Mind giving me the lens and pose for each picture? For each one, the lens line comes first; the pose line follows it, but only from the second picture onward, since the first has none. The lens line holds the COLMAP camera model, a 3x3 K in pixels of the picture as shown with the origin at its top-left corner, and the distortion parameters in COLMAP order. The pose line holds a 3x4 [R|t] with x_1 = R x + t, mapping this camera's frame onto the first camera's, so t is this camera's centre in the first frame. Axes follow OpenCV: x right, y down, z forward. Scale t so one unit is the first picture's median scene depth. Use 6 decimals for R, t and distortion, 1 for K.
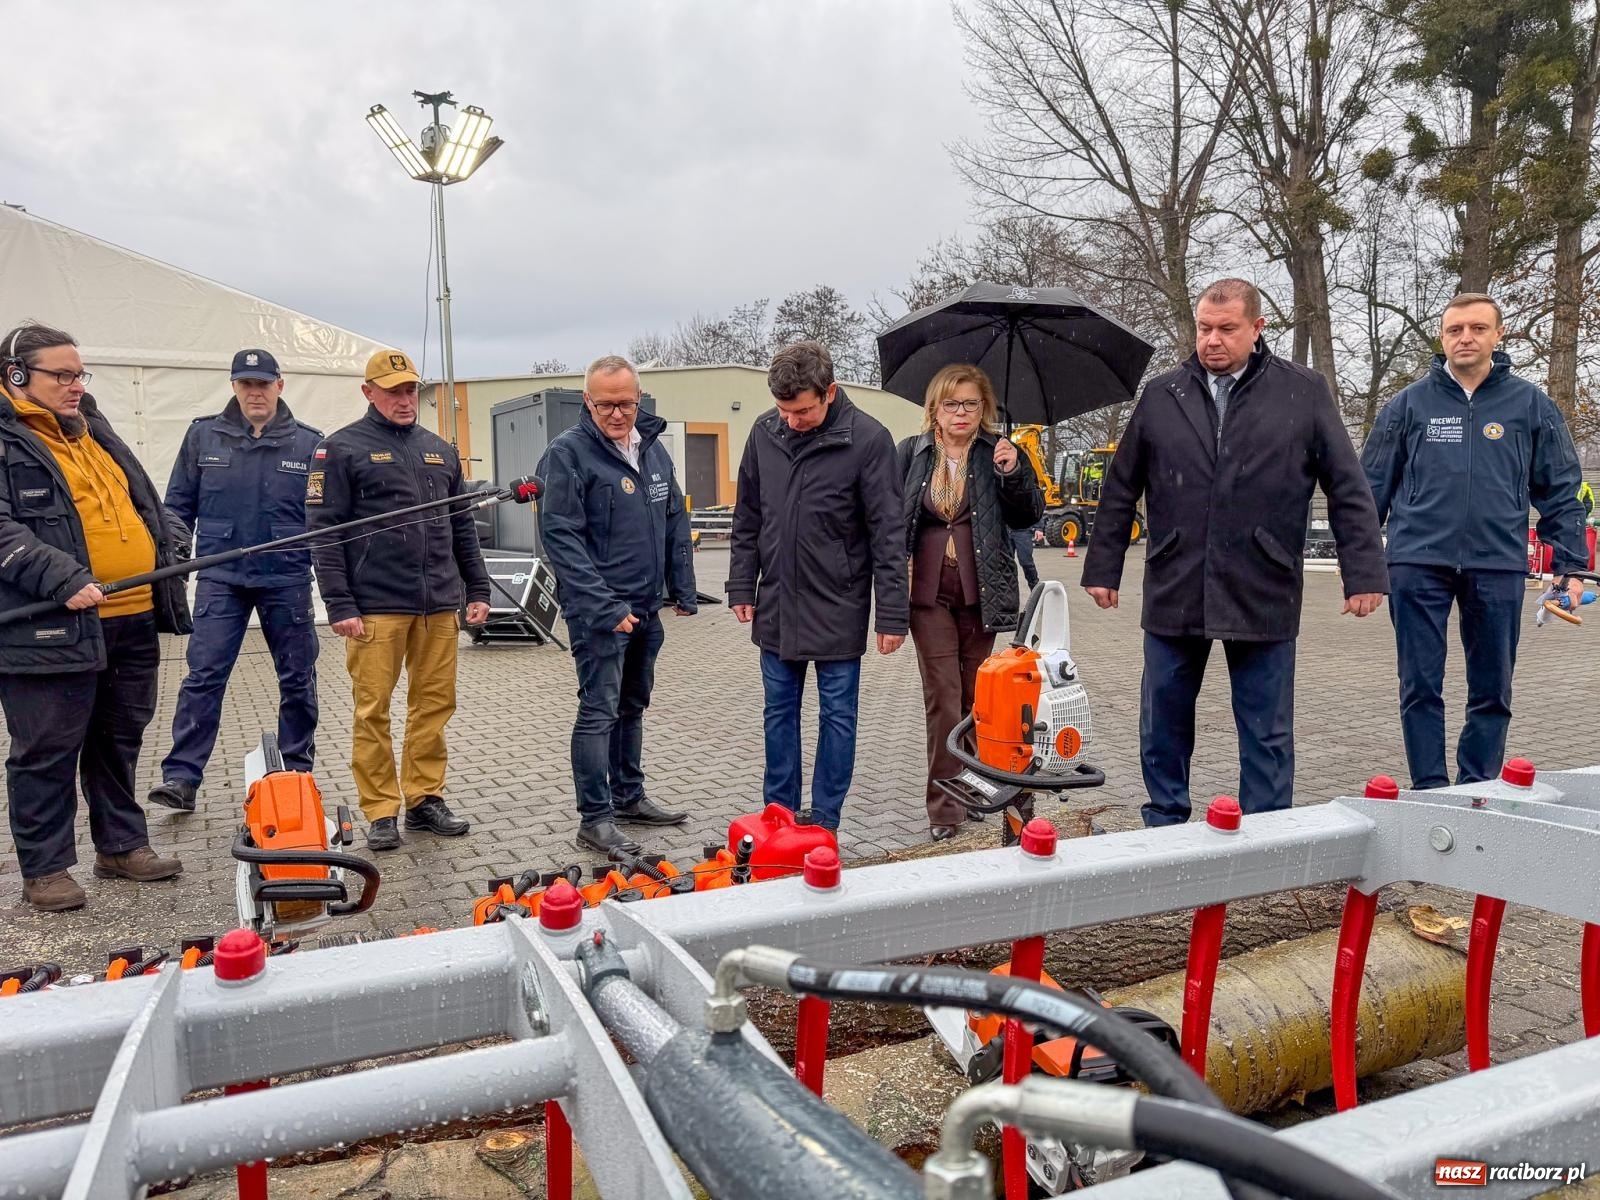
lens RADIAL K [[1081.4, 0, 797.6], [0, 1081.4, 638.4], [0, 0, 1]] dist [0.000750, -0.004914]
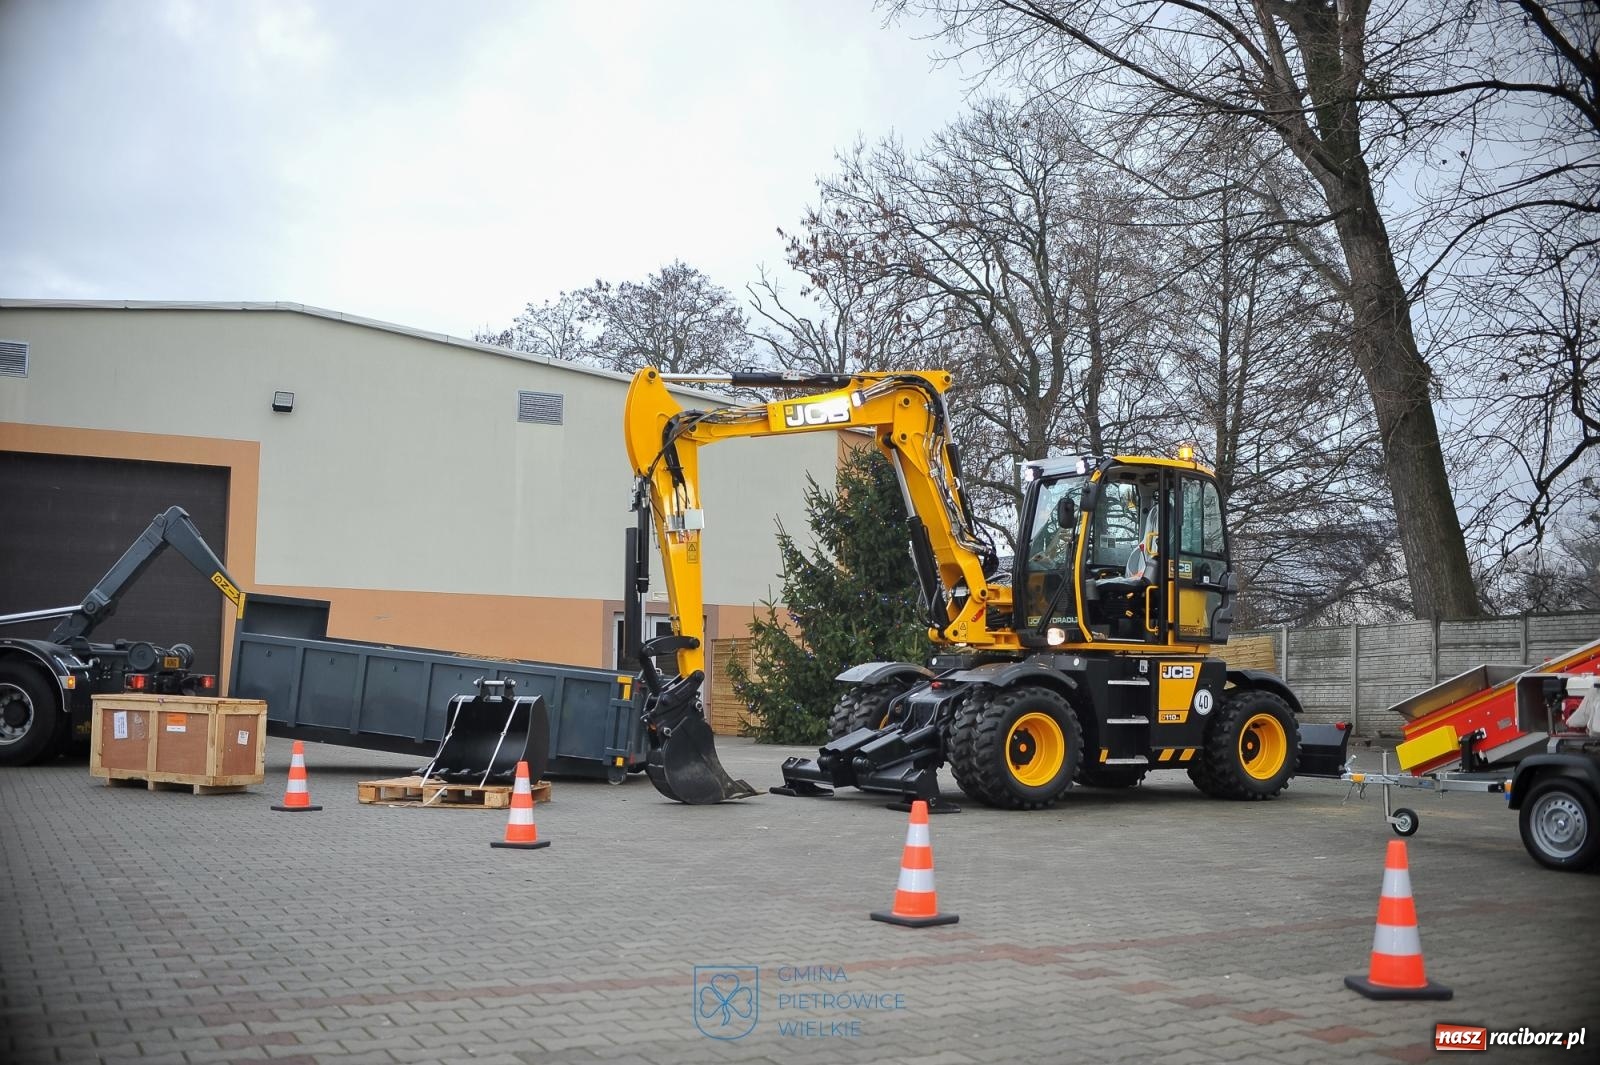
lens RADIAL K [[1579.2, 0, 800.0], [0, 1579.2, 532.5], [0, 0, 1]] dist [-0.196516, 0.210346]
pose [[0.999451, 0.031799, 0.009278, 0.159567], [-0.029064, 0.976198, -0.214926, -0.055541], [-0.015891, 0.214538, 0.976586, 0.517951]]
